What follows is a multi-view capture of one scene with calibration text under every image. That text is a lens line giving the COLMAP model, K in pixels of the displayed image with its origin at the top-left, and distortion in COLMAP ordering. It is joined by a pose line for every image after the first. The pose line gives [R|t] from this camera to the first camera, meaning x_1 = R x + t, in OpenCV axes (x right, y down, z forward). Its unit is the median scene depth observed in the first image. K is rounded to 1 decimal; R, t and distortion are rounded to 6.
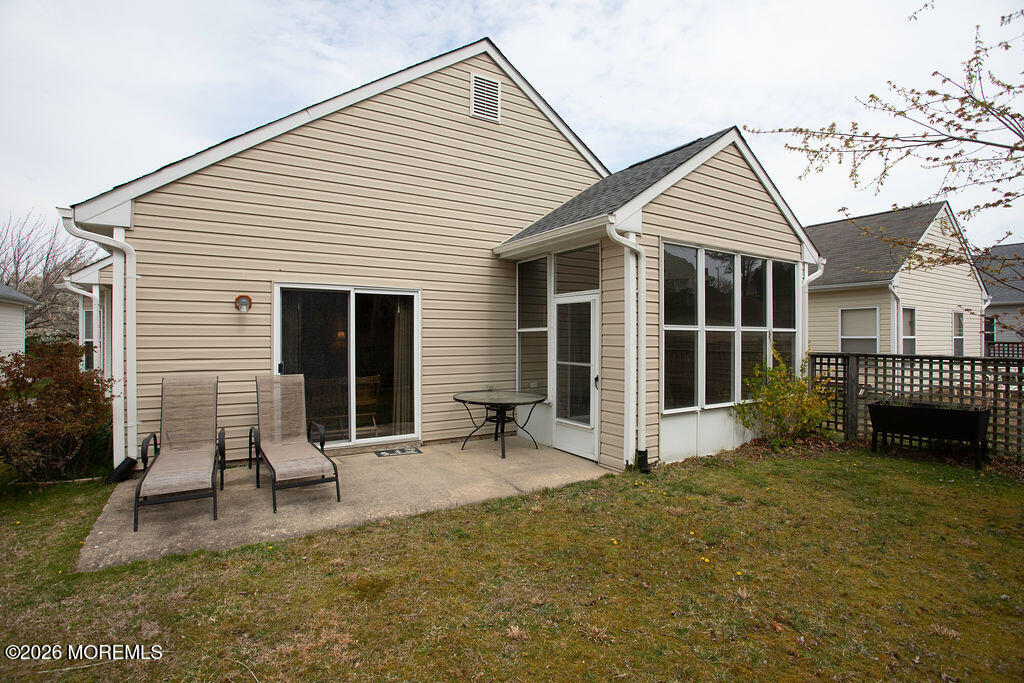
lens RADIAL K [[508.6, 0, 512.0], [0, 508.6, 341.5], [0, 0, 1]] dist [-0.086481, 0.036366]
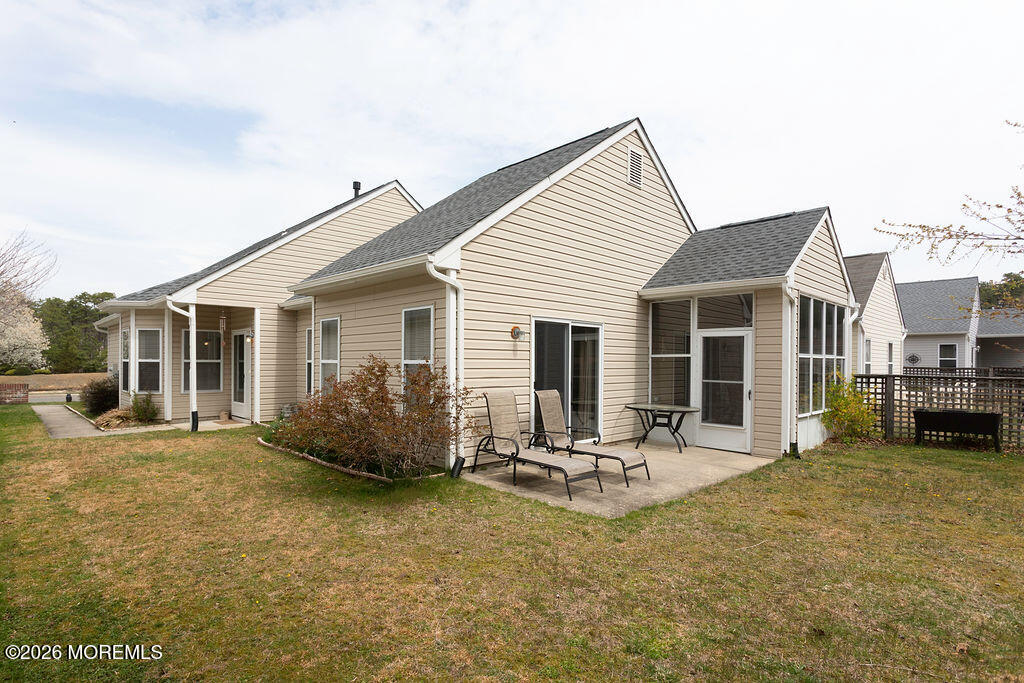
lens RADIAL K [[514.6, 0, 510.7], [0, 514.6, 365.5], [0, 0, 1]] dist [-0.001130, -0.000517]
pose [[0.981505, 0.005764, 0.191349, -0.695736], [-0.006134, 0.999980, 0.001343, 0.002798], [-0.191337, -0.002491, 0.981521, -0.228036]]
